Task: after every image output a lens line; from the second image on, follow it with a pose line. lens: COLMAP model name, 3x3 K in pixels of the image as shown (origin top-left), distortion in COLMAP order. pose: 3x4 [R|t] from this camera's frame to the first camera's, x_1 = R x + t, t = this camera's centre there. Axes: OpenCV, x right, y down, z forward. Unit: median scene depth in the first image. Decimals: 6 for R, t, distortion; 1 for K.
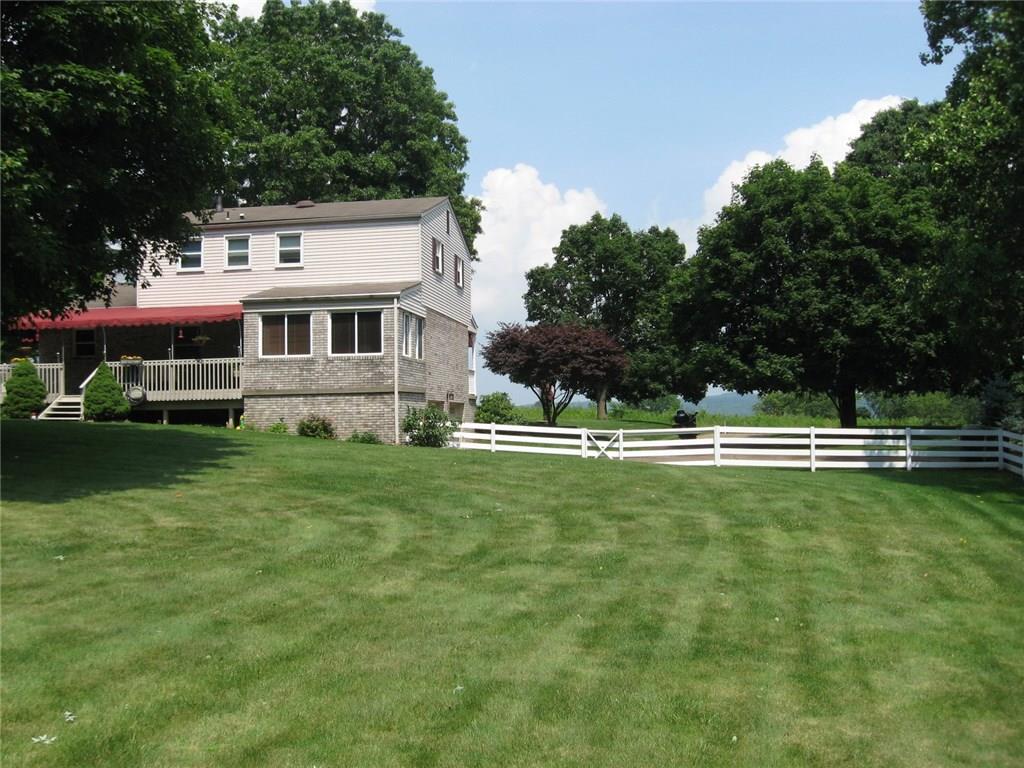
lens RADIAL K [[1067.8, 0, 512.0], [0, 1067.8, 384.0], [0, 0, 1]] dist [-0.137488, 0.060325]
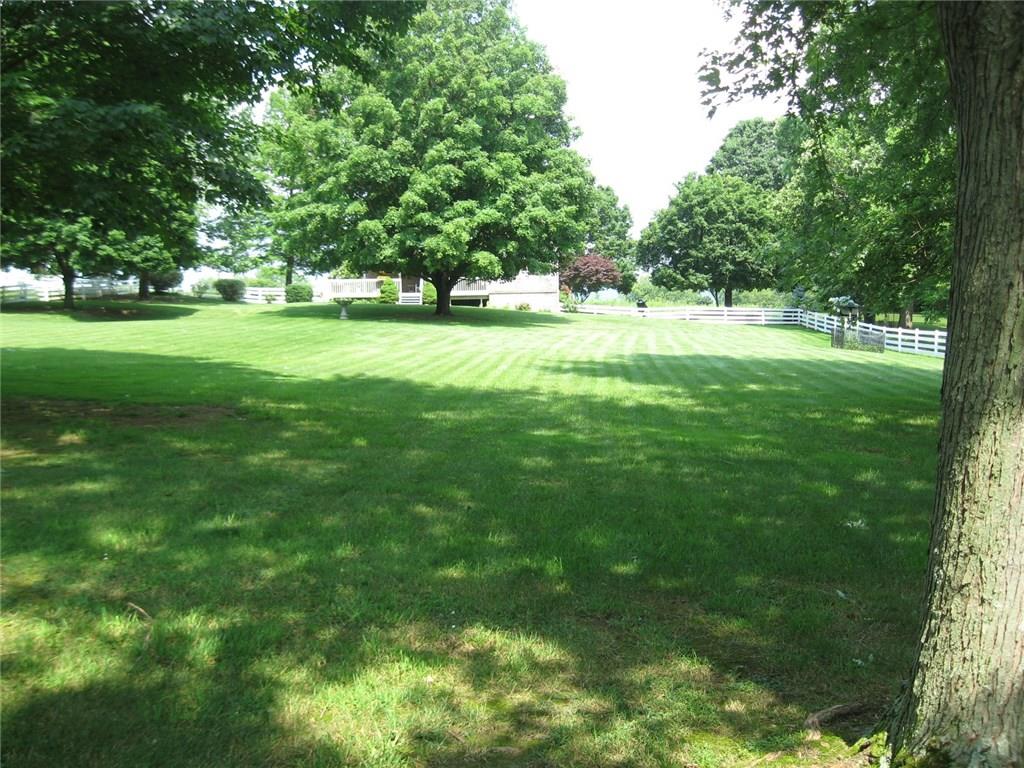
lens RADIAL K [[1067.8, 0, 512.0], [0, 1067.8, 384.0], [0, 0, 1]] dist [-0.137488, 0.060325]
pose [[0.987273, -0.012376, 0.158552, -0.566489], [-0.004212, 0.994583, 0.103857, -0.033662], [-0.158978, -0.103203, 0.981873, -1.289907]]
